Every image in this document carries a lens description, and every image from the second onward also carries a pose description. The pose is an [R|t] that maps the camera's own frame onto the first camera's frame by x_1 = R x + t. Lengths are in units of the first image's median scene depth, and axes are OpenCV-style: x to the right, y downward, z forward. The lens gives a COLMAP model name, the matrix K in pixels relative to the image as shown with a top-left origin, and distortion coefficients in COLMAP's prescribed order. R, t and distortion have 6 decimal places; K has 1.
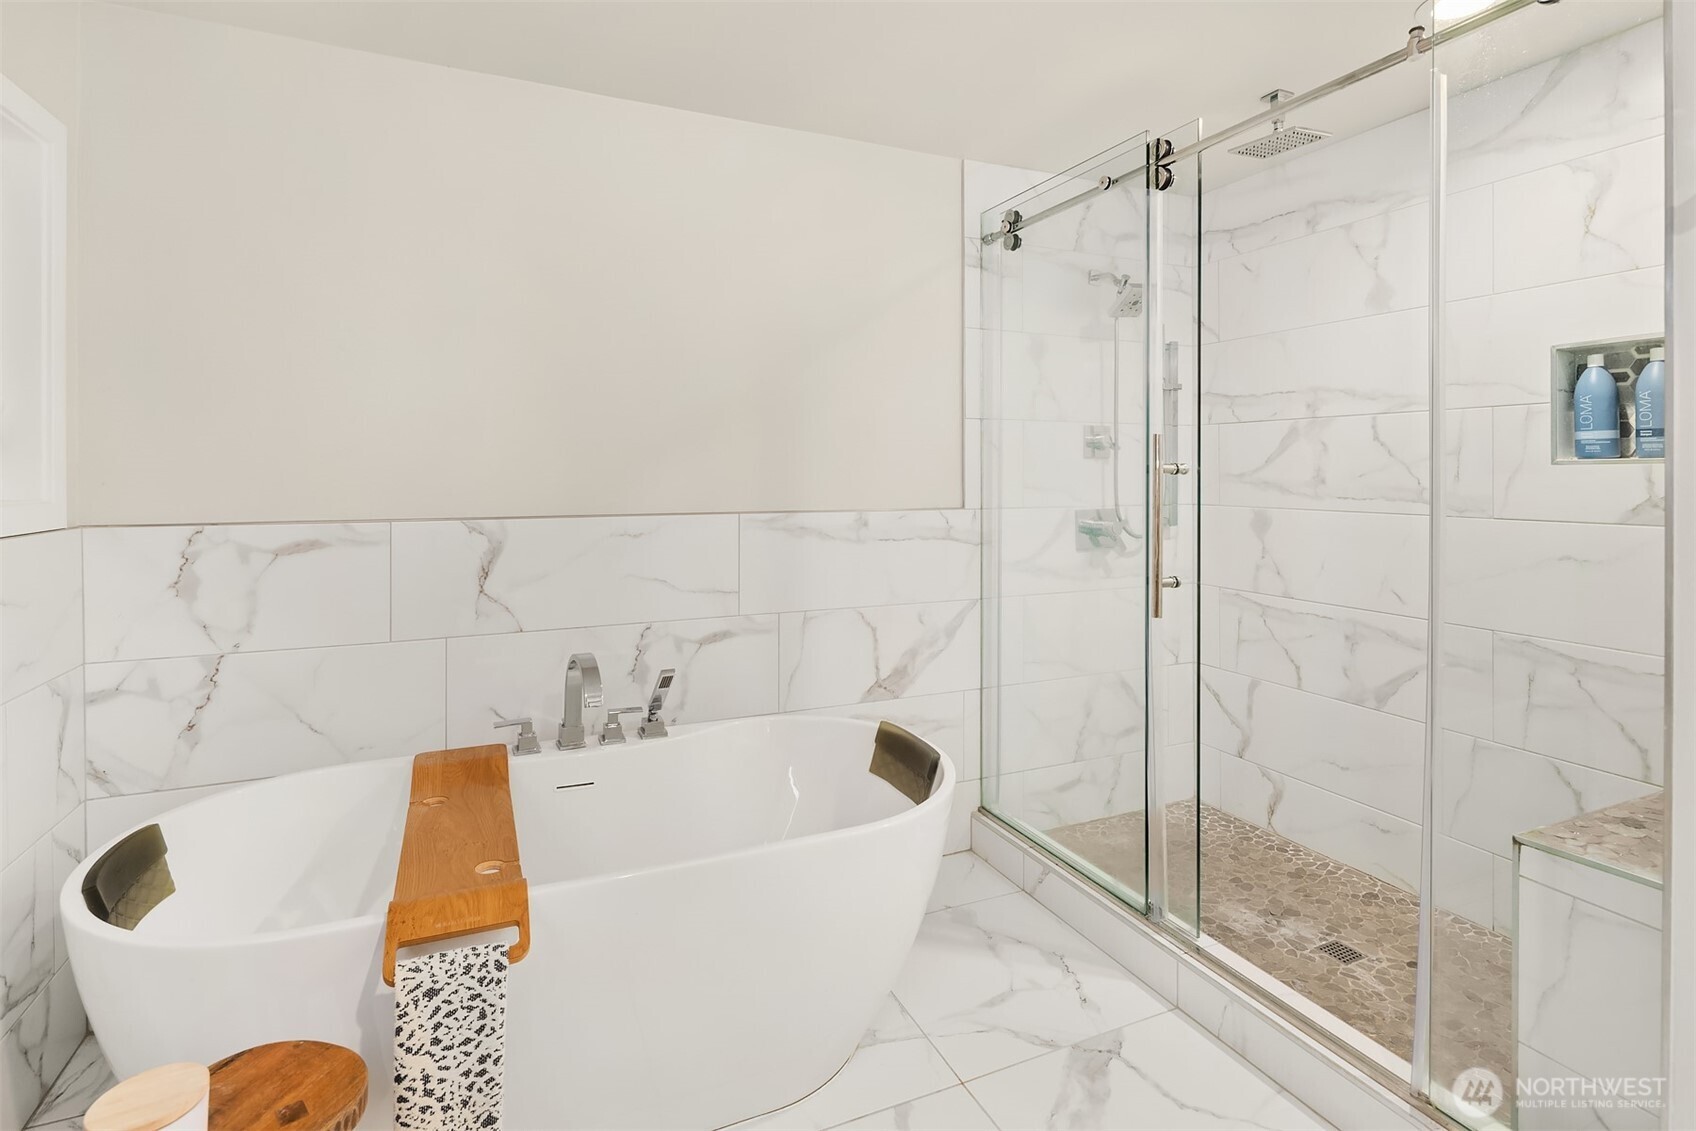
lens RADIAL K [[834.2, 0, 841.5], [0, 834.2, 466.1], [0, 0, 1]] dist [0.013381, -0.011083]
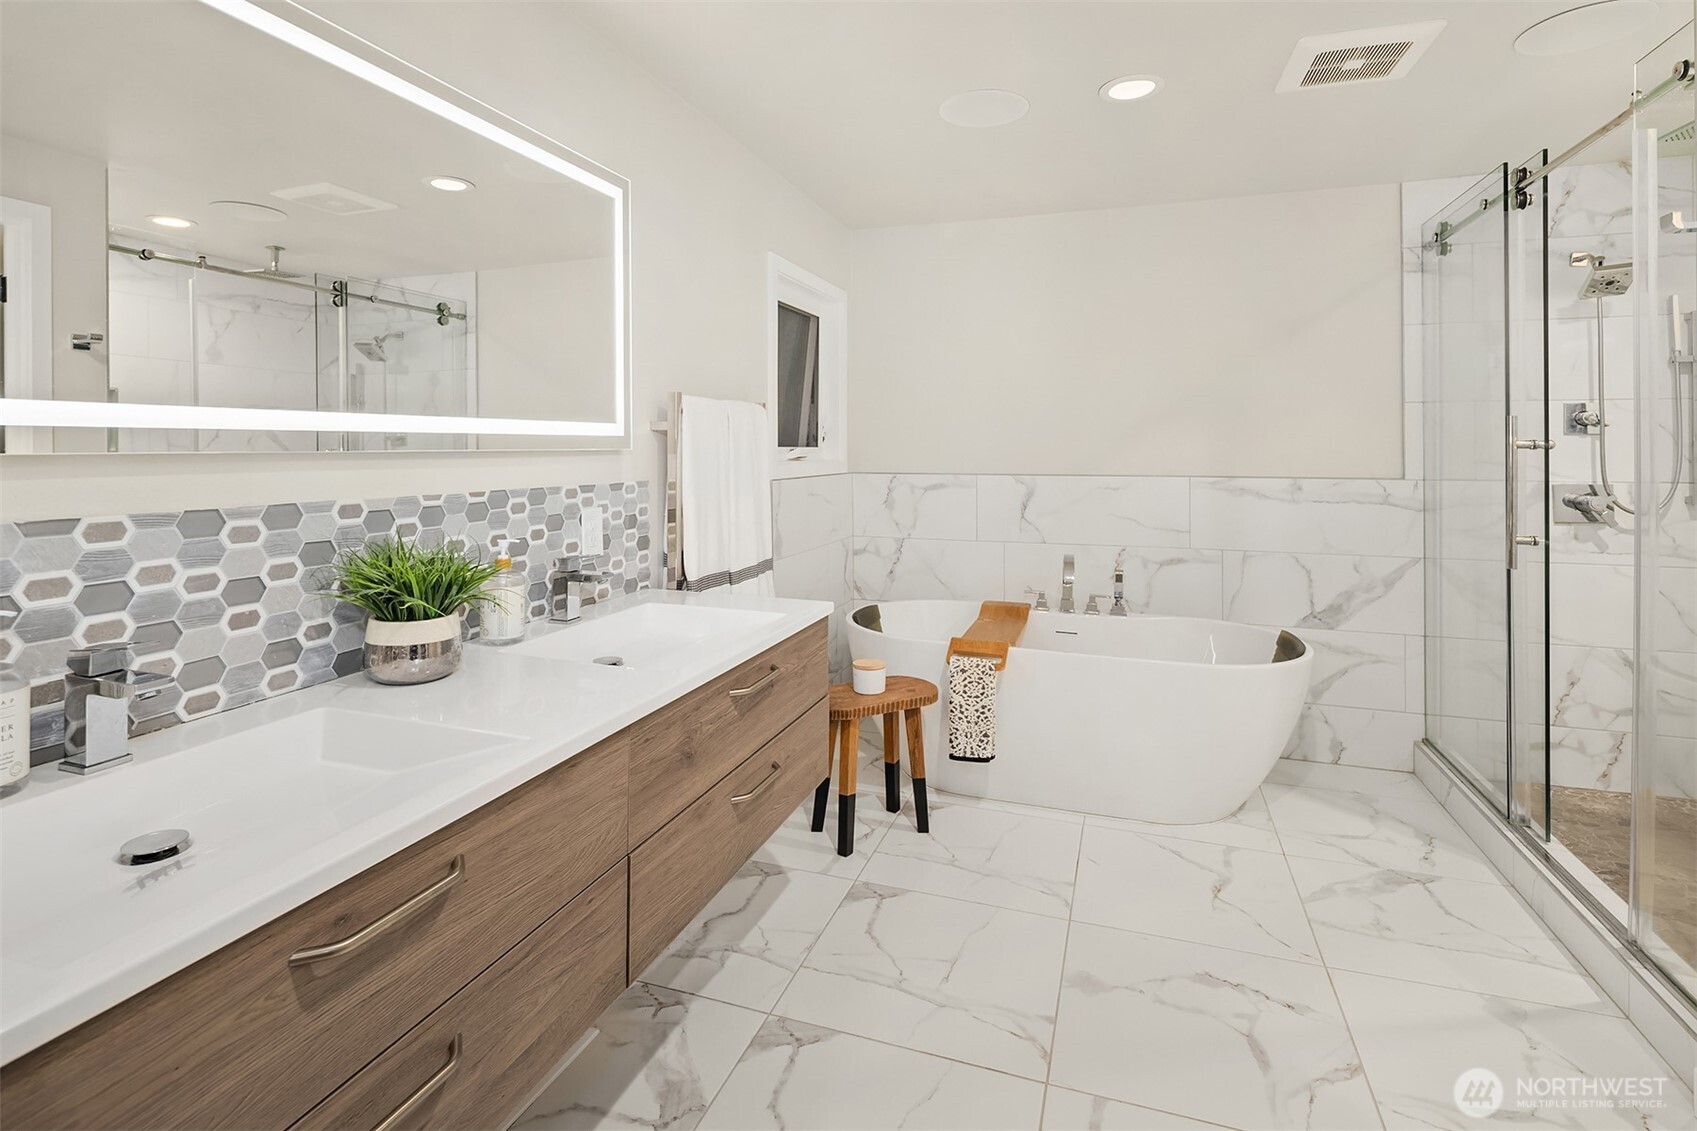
lens RADIAL K [[836.7, 0, 844.6], [0, 836.7, 551.0], [0, 0, 1]] dist [0.003683, 0.000293]
pose [[0.734436, 0.082751, -0.673615, 0.481609], [0.003201, 0.992105, 0.125366, 0.000668], [0.678671, -0.094230, 0.728373, -0.530964]]
